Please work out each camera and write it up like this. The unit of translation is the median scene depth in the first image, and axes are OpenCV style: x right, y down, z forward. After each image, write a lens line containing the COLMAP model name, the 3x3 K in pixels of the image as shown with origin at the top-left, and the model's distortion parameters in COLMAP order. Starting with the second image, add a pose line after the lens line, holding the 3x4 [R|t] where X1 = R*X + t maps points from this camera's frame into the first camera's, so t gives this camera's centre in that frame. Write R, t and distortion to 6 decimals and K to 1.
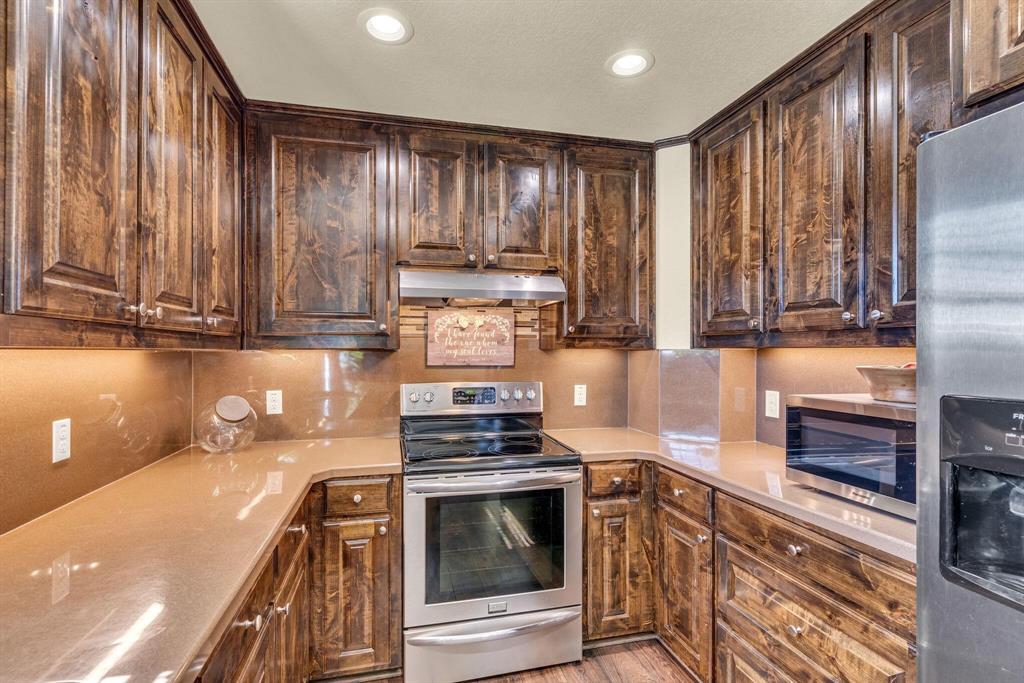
lens RADIAL K [[496.8, 0, 513.3], [0, 496.8, 350.2], [0, 0, 1]] dist [0.002549, -0.000134]
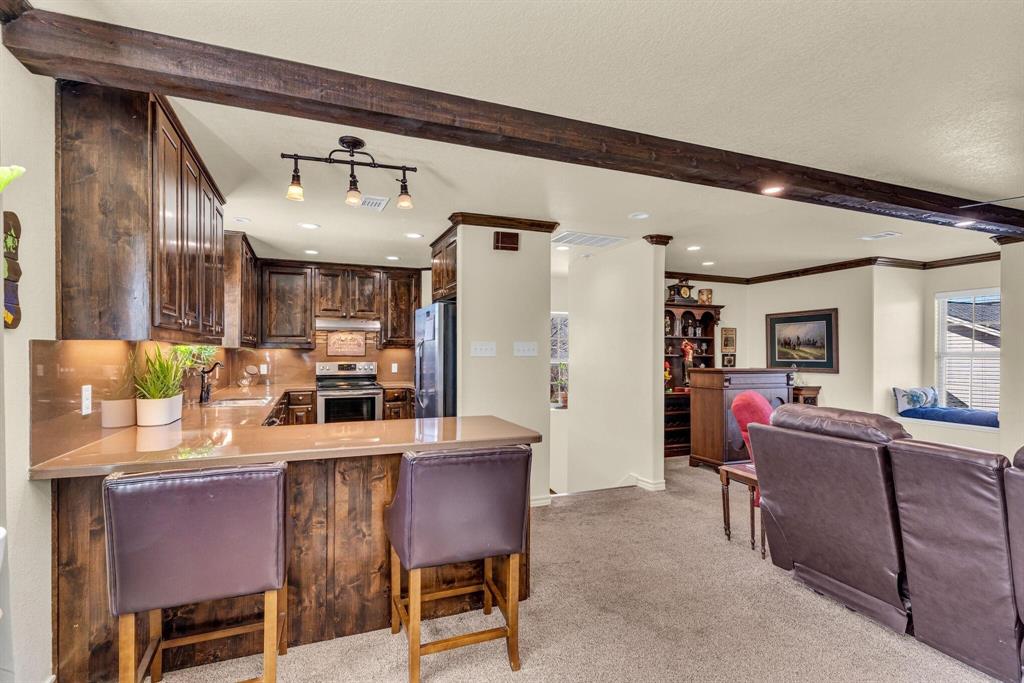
lens RADIAL K [[496.8, 0, 513.3], [0, 496.8, 350.2], [0, 0, 1]] dist [0.002549, -0.000134]
pose [[0.988530, 0.002404, 0.151006, 0.388866], [-0.002353, 0.999997, -0.000516, 0.004886], [-0.151007, 0.000154, 0.988533, -1.676145]]
